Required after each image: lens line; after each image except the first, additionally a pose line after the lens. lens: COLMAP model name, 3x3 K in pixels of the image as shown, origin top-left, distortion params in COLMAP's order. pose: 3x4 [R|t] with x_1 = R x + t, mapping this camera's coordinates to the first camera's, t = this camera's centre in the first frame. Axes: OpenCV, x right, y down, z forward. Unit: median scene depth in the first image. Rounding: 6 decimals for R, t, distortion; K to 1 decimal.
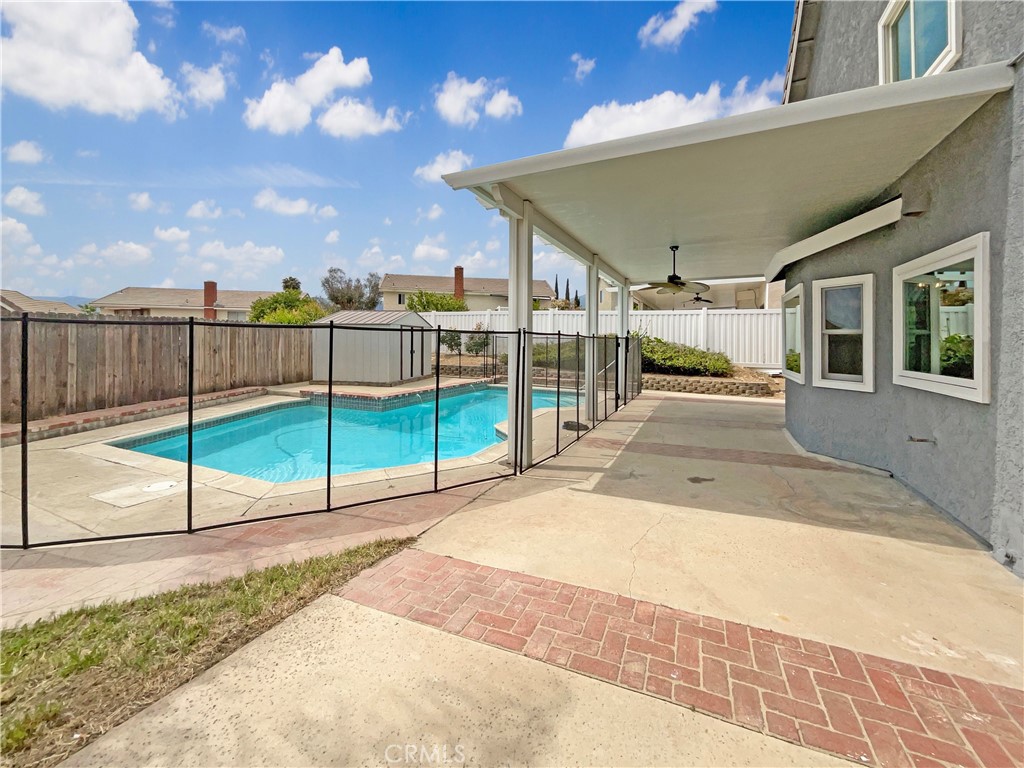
lens RADIAL K [[427.0, 0, 511.4], [0, 427.0, 339.1], [0, 0, 1]] dist [0.002910, 0.000882]
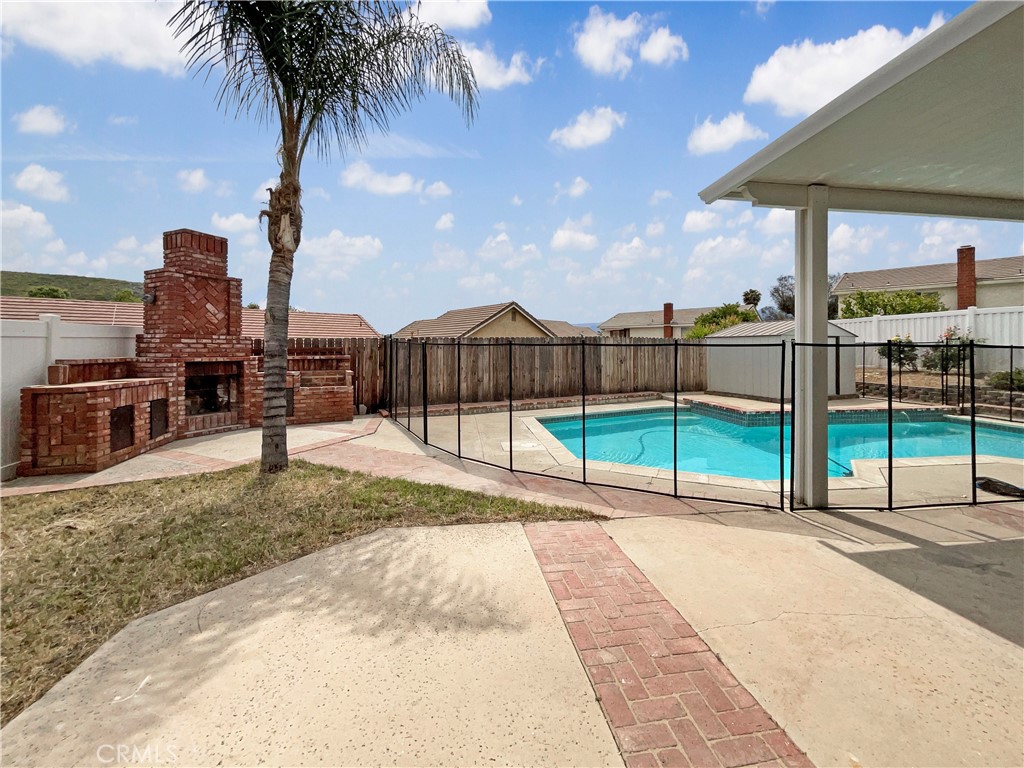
lens RADIAL K [[411.0, 0, 512.8], [0, 411.0, 350.6], [0, 0, 1]] dist [0.000675, 0.000336]
pose [[0.562208, -0.006416, -0.826971, 0.264492], [0.005407, 0.999977, -0.004082, -0.002085], [0.826978, -0.002176, 0.562230, 0.056137]]
